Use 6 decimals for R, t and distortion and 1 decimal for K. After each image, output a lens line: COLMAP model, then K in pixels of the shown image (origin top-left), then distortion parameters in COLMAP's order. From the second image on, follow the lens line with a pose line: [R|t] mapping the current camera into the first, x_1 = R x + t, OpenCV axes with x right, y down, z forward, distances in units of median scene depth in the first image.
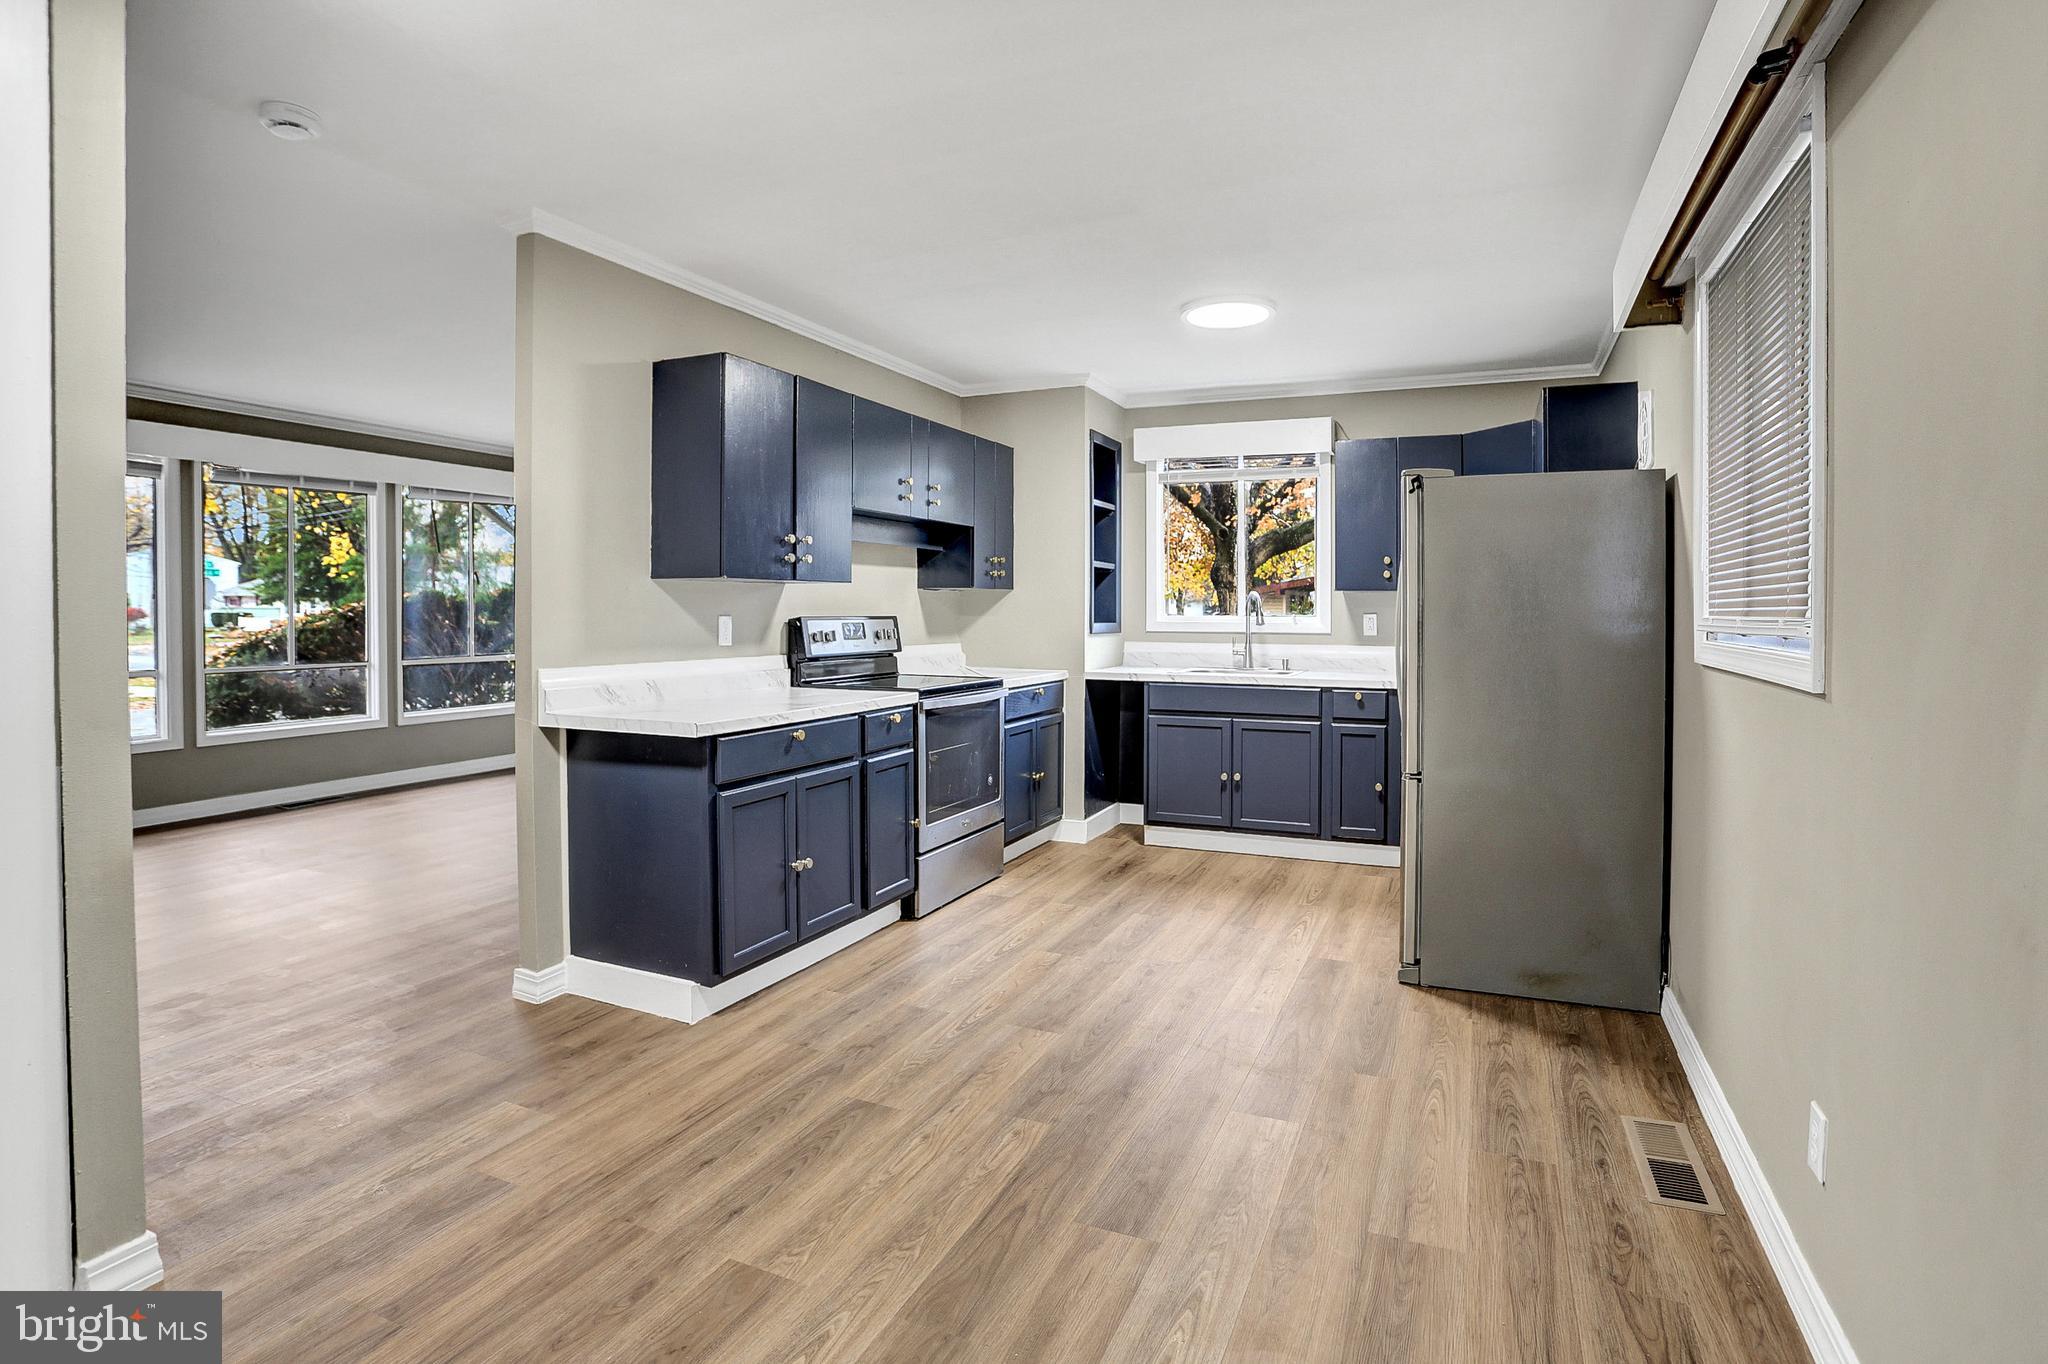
lens RADIAL K [[1035.9, 0, 1047.0], [0, 1035.9, 614.9], [0, 0, 1]] dist [-0.022379, 0.004614]
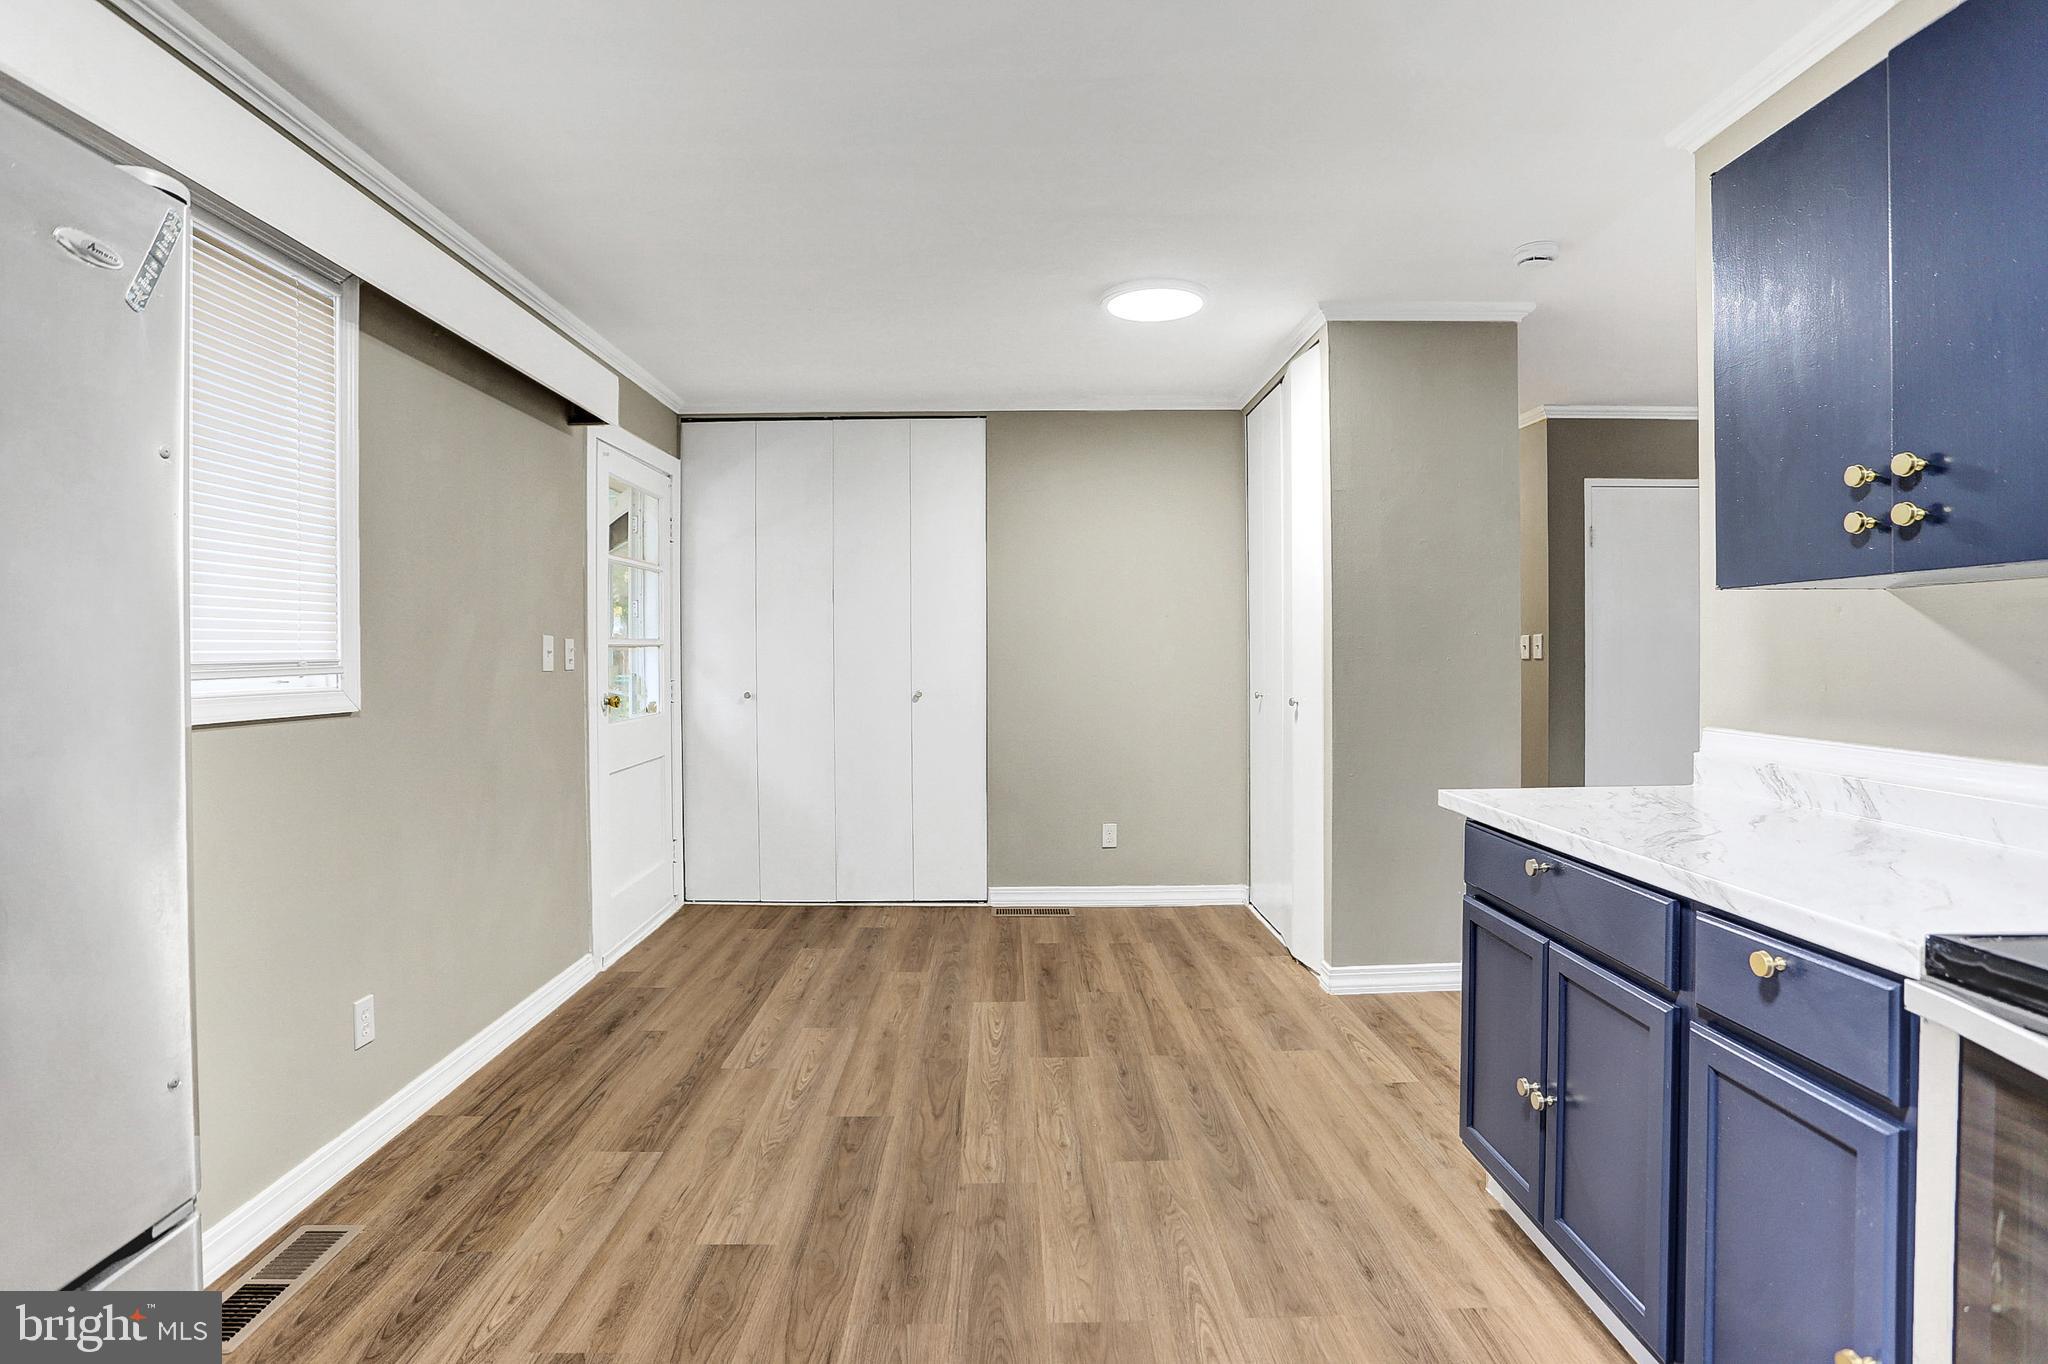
lens RADIAL K [[1035.9, 0, 1036.7], [0, 1035.9, 673.0], [0, 0, 1]] dist [-0.022379, 0.004614]
pose [[-0.910012, 0.013561, -0.414360, 0.381884], [0.005048, 0.999753, 0.021634, -0.007993], [0.414551, 0.017595, -0.909856, 2.163272]]
